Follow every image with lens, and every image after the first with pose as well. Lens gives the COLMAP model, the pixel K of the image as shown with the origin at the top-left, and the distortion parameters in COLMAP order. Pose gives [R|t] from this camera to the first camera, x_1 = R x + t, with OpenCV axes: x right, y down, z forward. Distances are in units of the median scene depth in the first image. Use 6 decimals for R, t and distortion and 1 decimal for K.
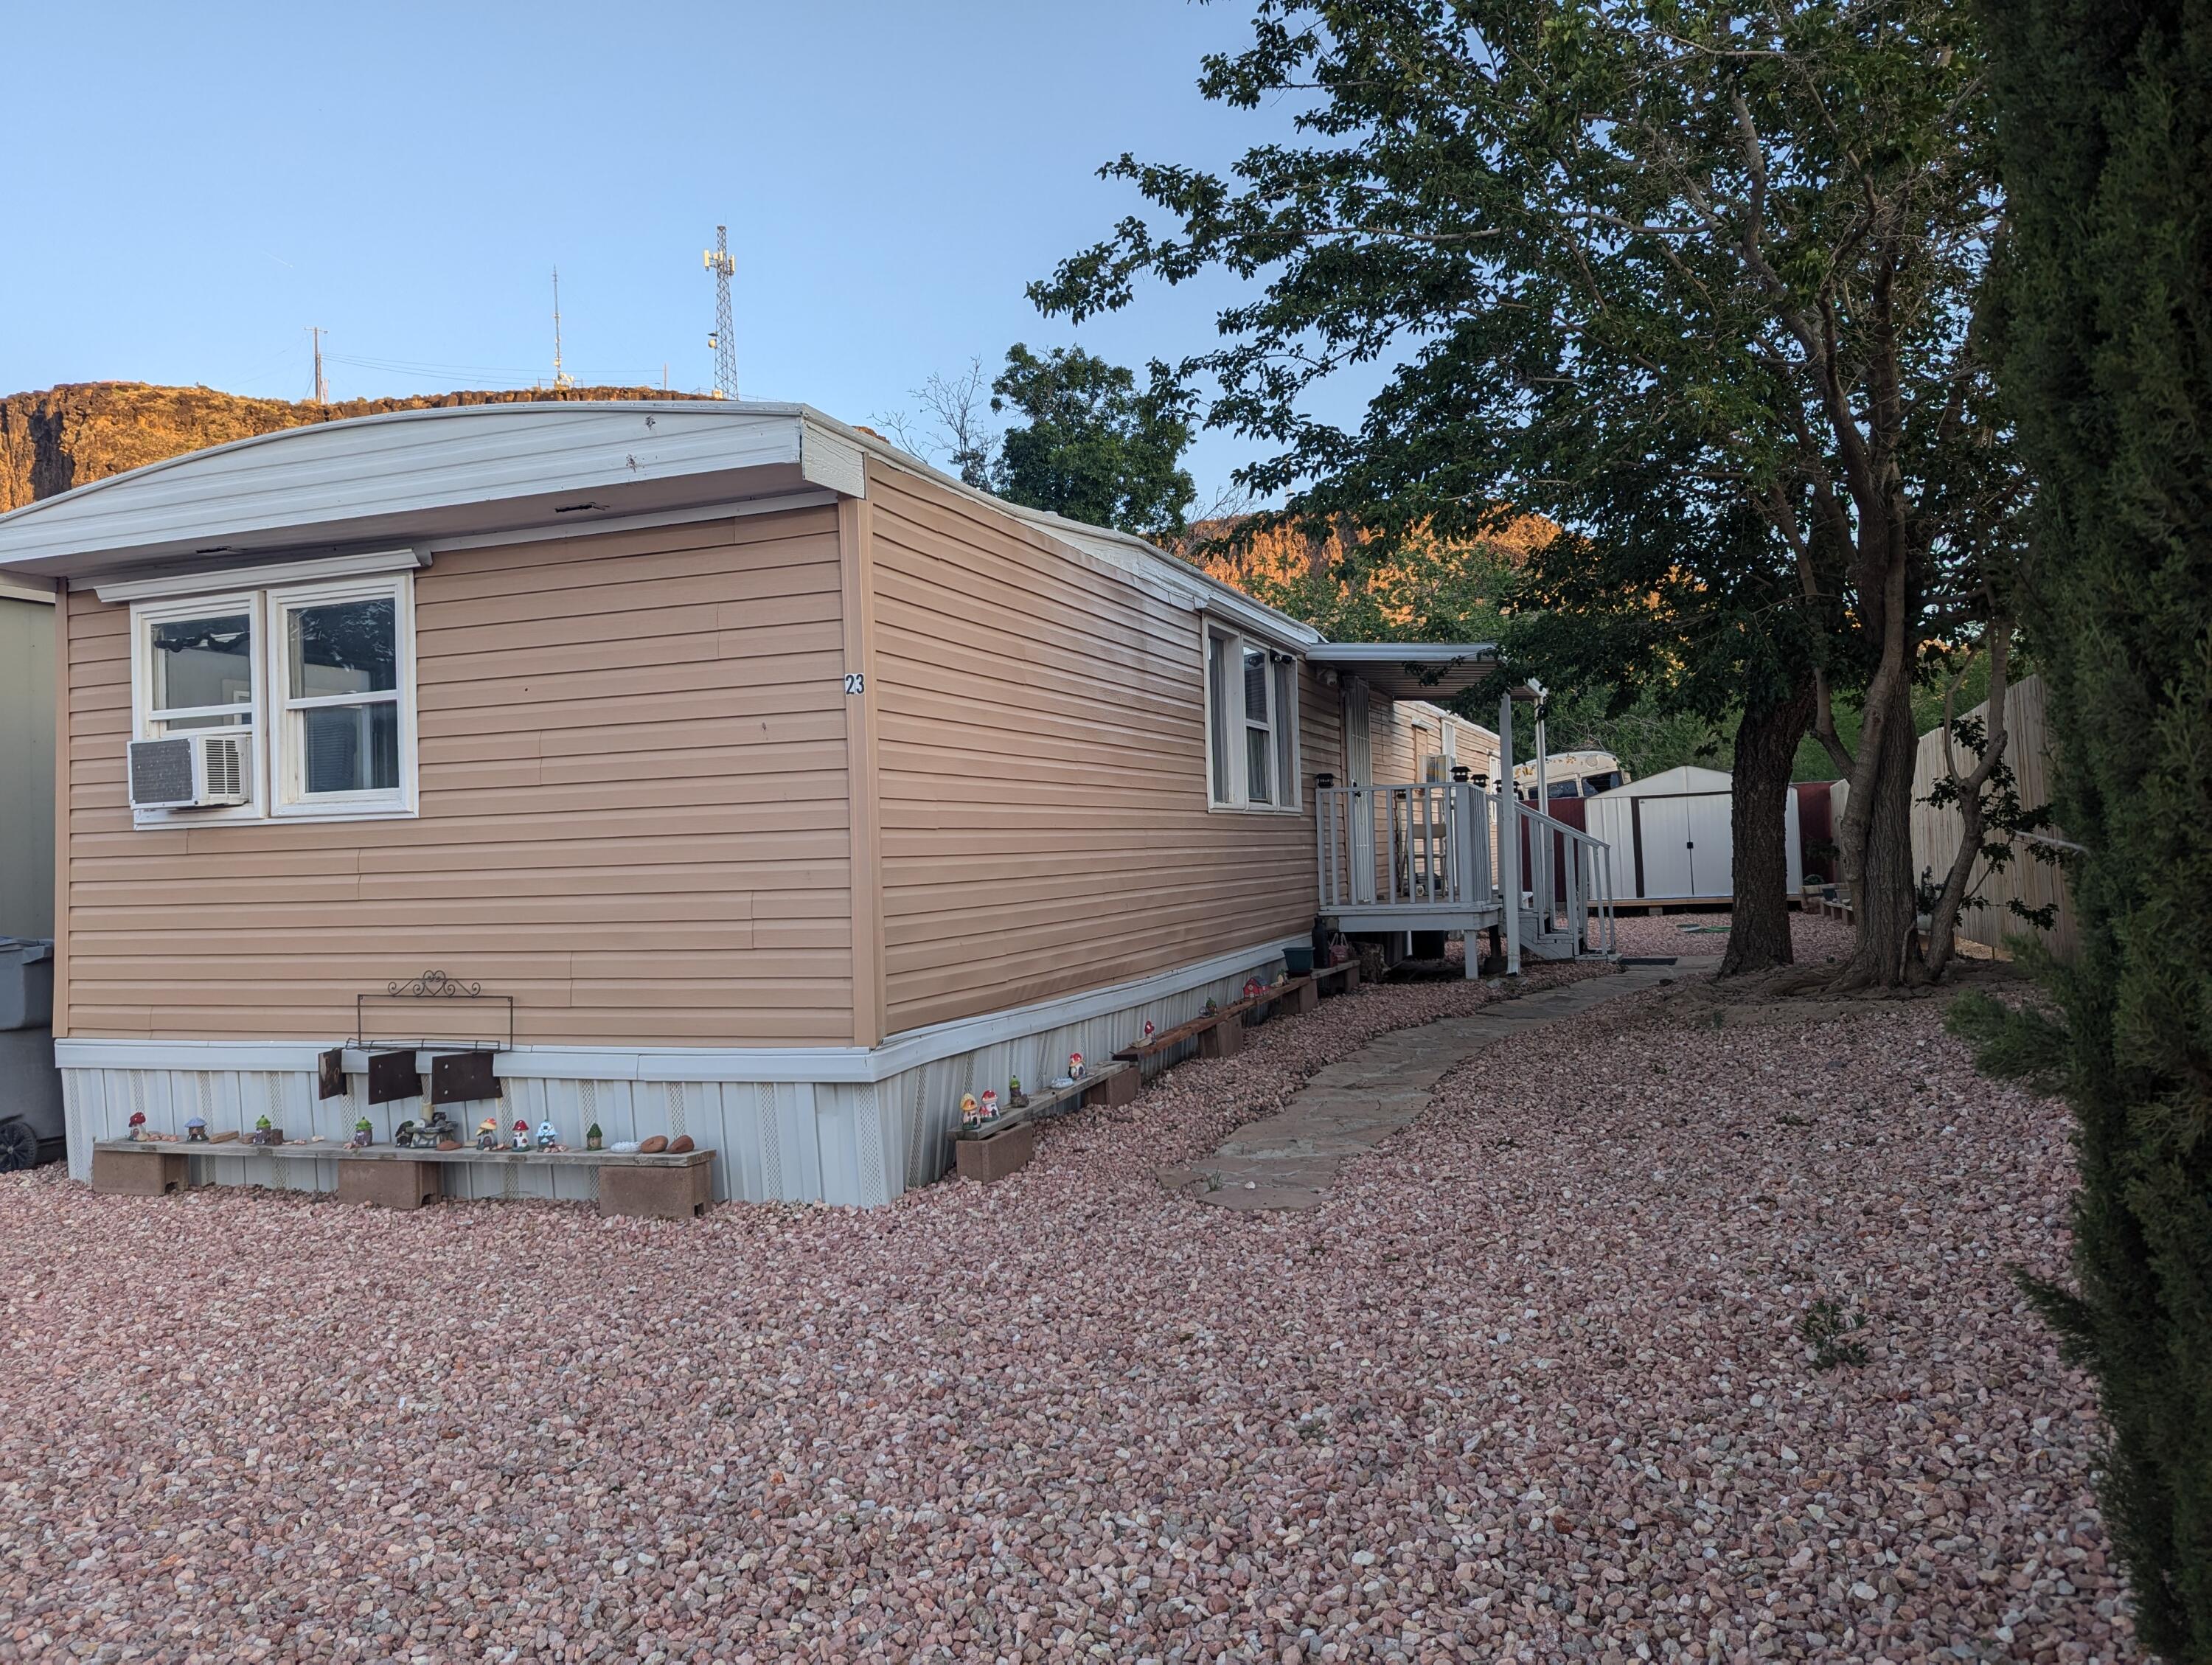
lens RADIAL K [[1620.1, 0, 1091.0], [0, 1620.1, 848.3], [0, 0, 1]] dist [0.010431, -0.006936]
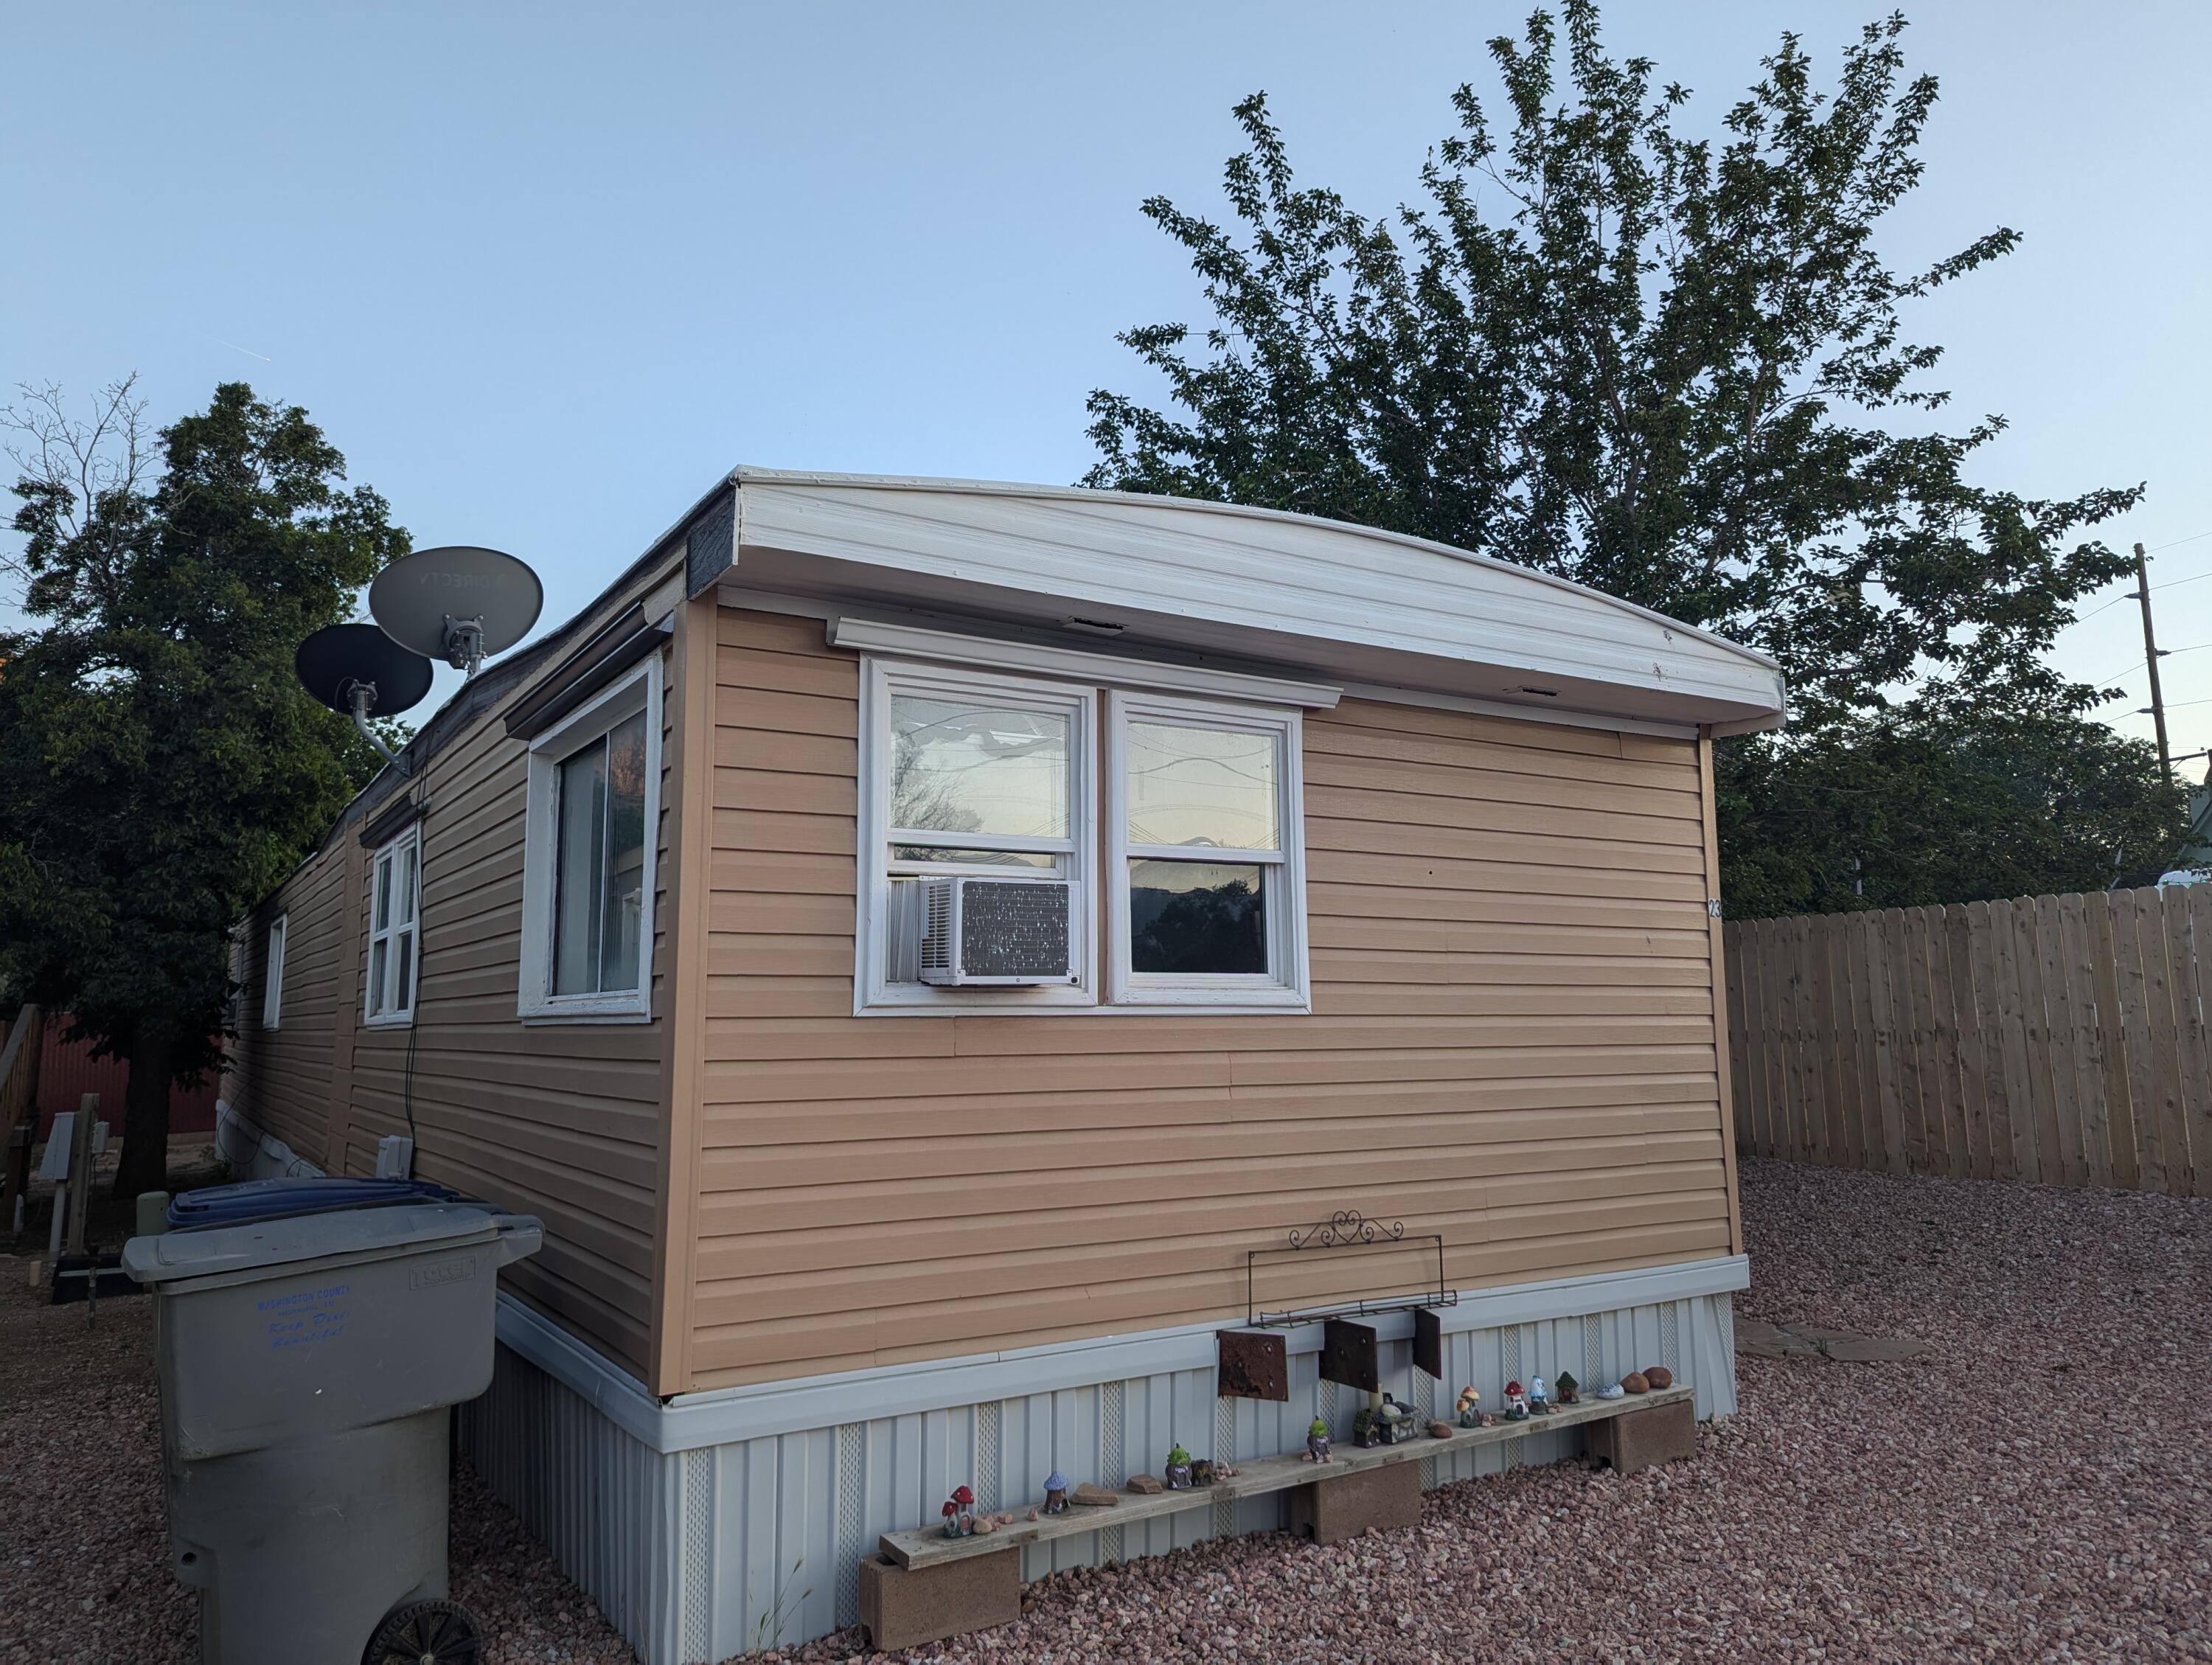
lens RADIAL K [[1620.1, 0, 1109.1], [0, 1620.1, 816.4], [0, 0, 1]] dist [0.010431, -0.006936]
pose [[0.606702, 0.129360, 0.784333, -1.117829], [-0.017167, 0.988572, -0.149766, 0.005612], [-0.794744, 0.077399, 0.601990, 0.597243]]
